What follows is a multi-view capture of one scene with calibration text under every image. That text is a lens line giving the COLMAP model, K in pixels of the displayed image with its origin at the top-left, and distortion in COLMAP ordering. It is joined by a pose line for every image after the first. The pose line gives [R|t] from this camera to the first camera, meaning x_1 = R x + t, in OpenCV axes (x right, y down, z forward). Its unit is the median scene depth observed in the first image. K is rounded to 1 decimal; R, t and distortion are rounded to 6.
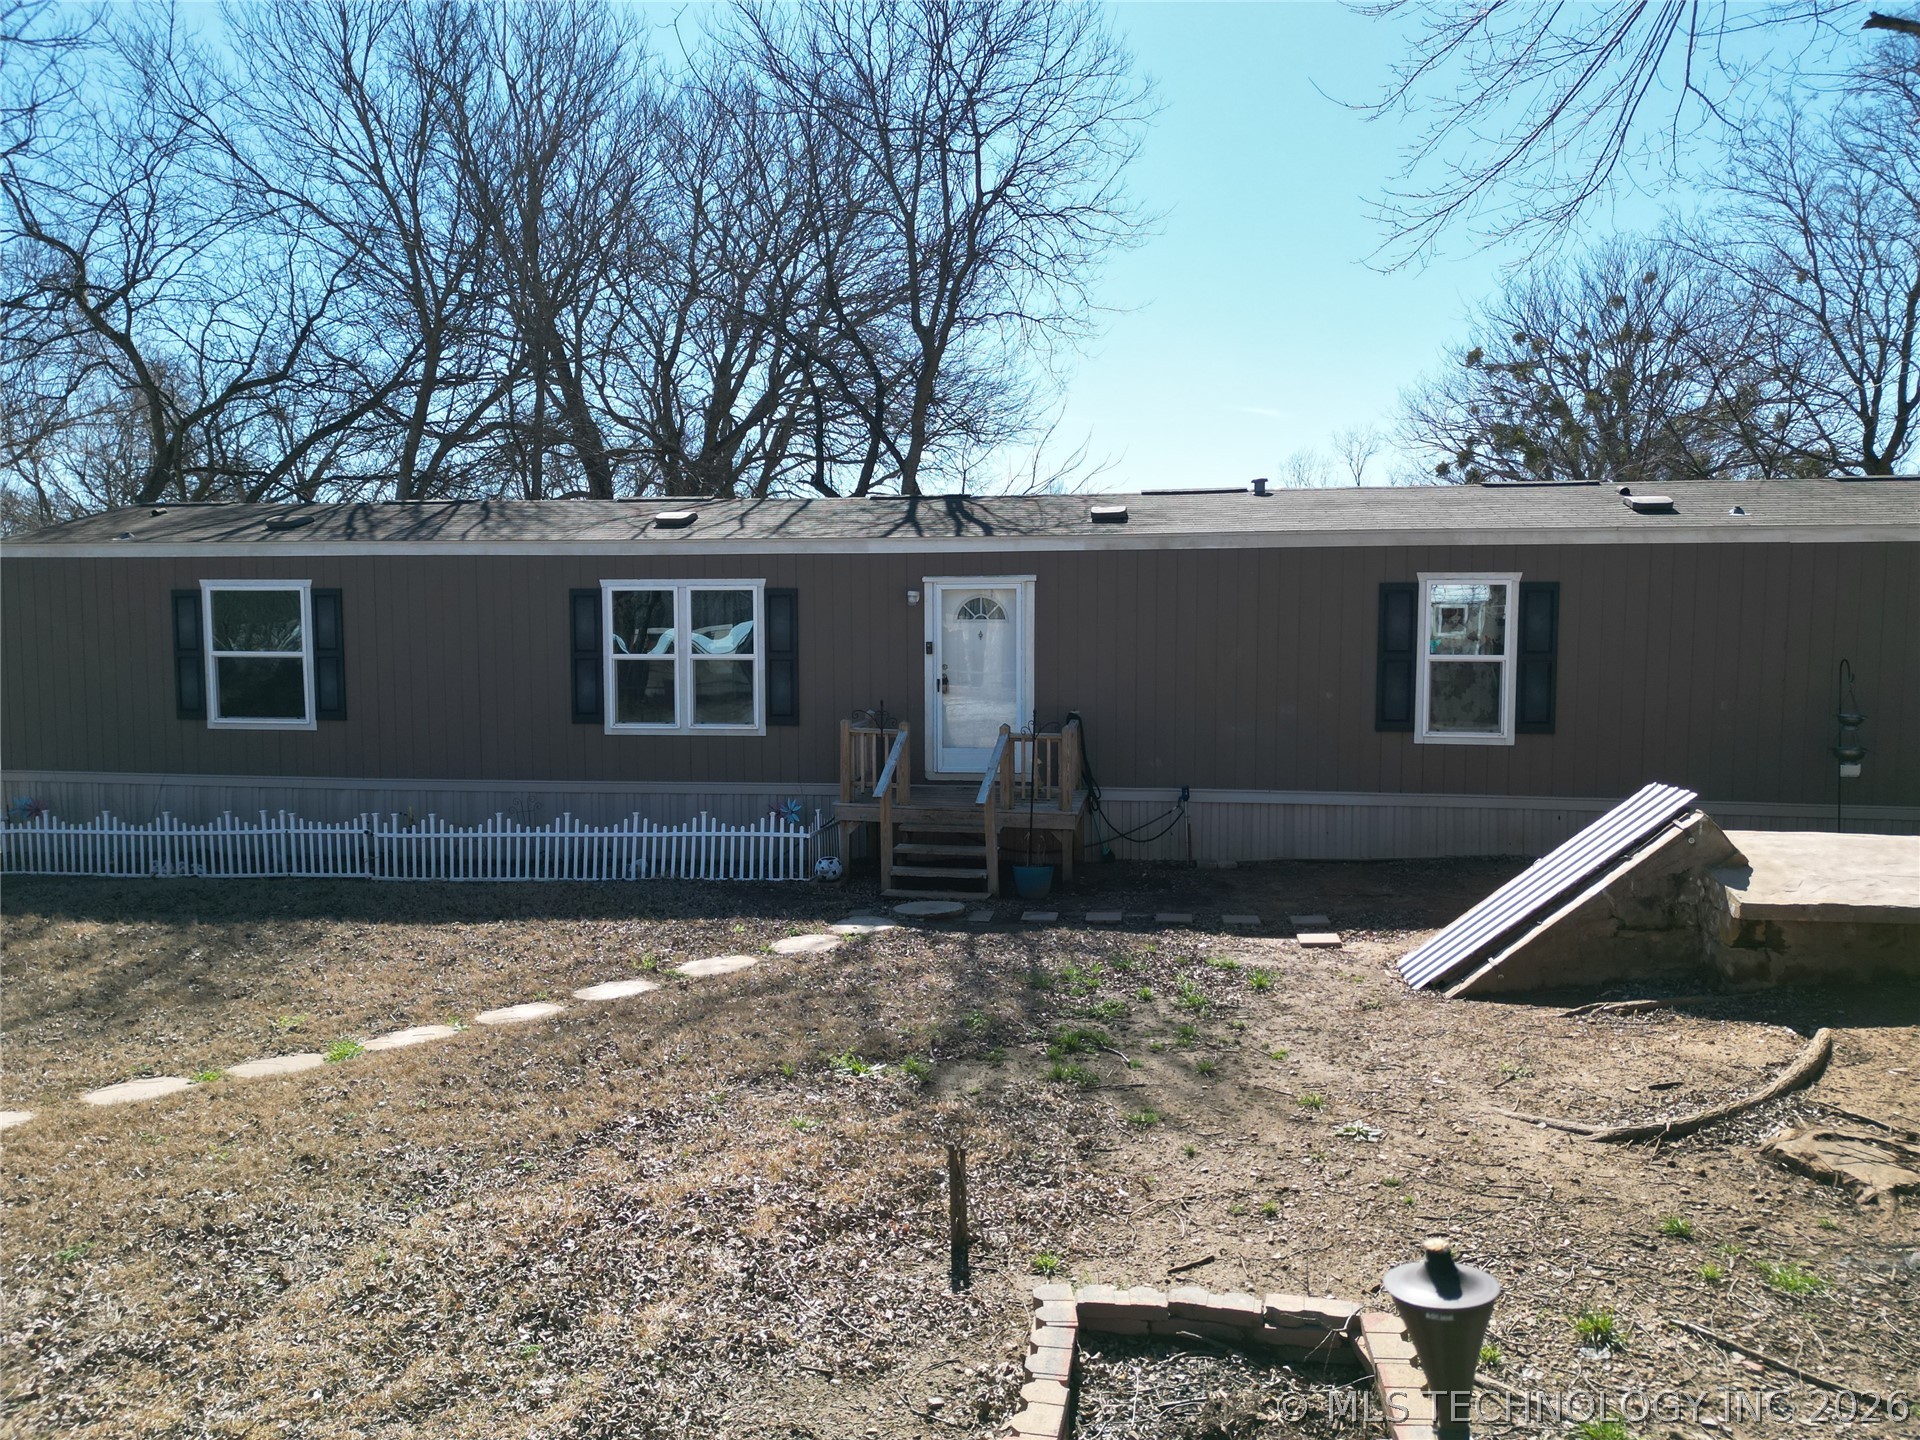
lens RADIAL K [[1338.0, 0, 968.4], [0, 1338.0, 719.1], [0, 0, 1]] dist [0.055025, -0.033886]
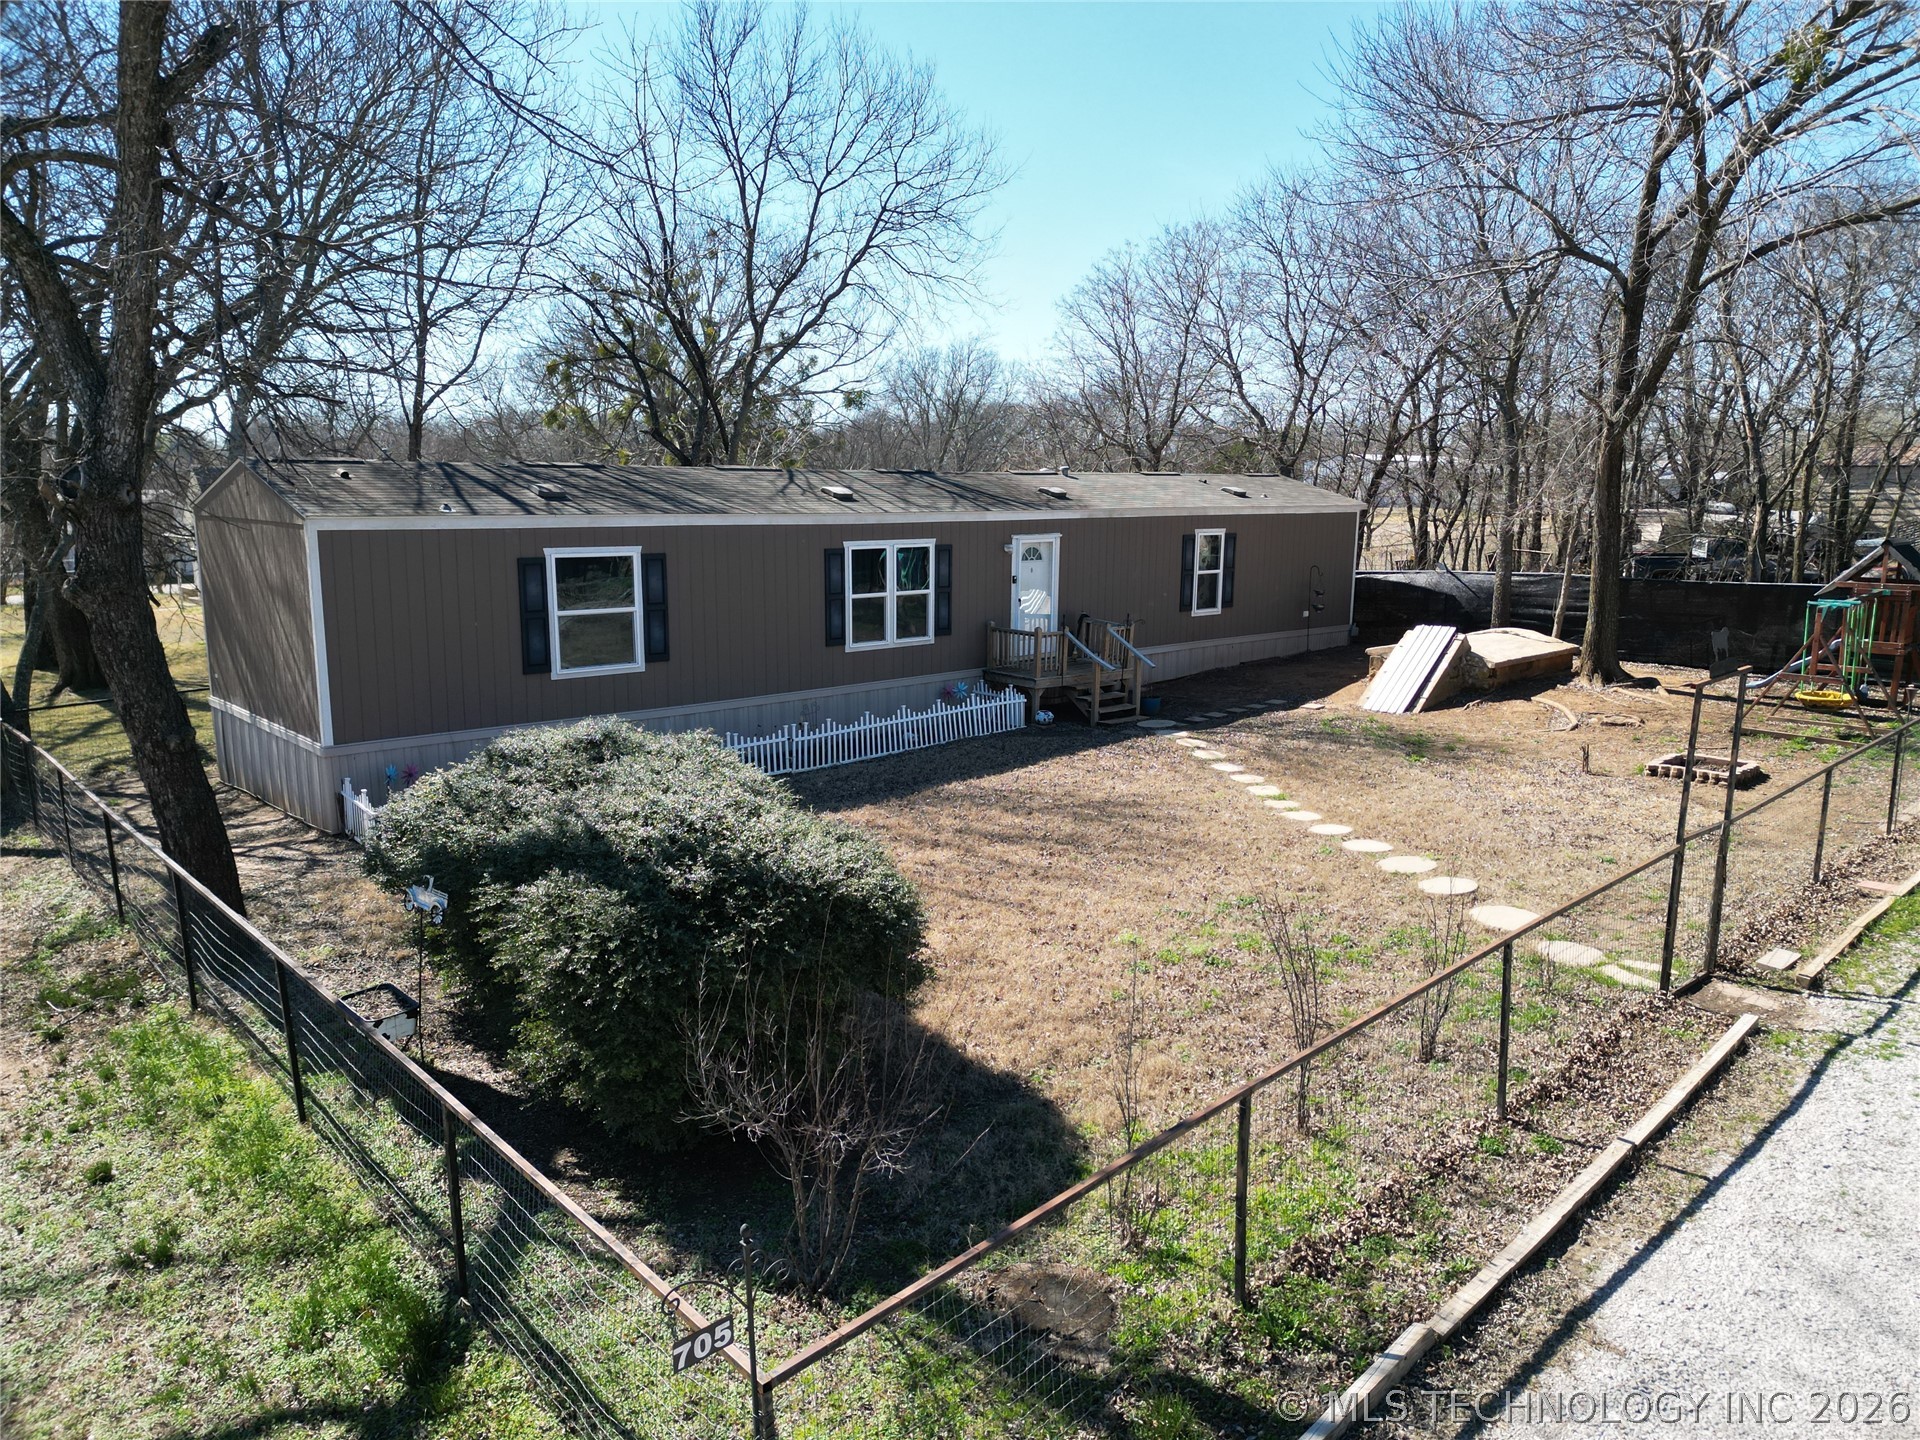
lens RADIAL K [[1338.0, 0, 956.3], [0, 1338.0, 723.0], [0, 0, 1]] dist [0.055025, -0.033886]
pose [[0.626610, -0.133483, 0.767816, -1.342110], [0.047526, 0.989934, 0.133311, -0.100739], [-0.777882, -0.047043, 0.626647, 0.032438]]
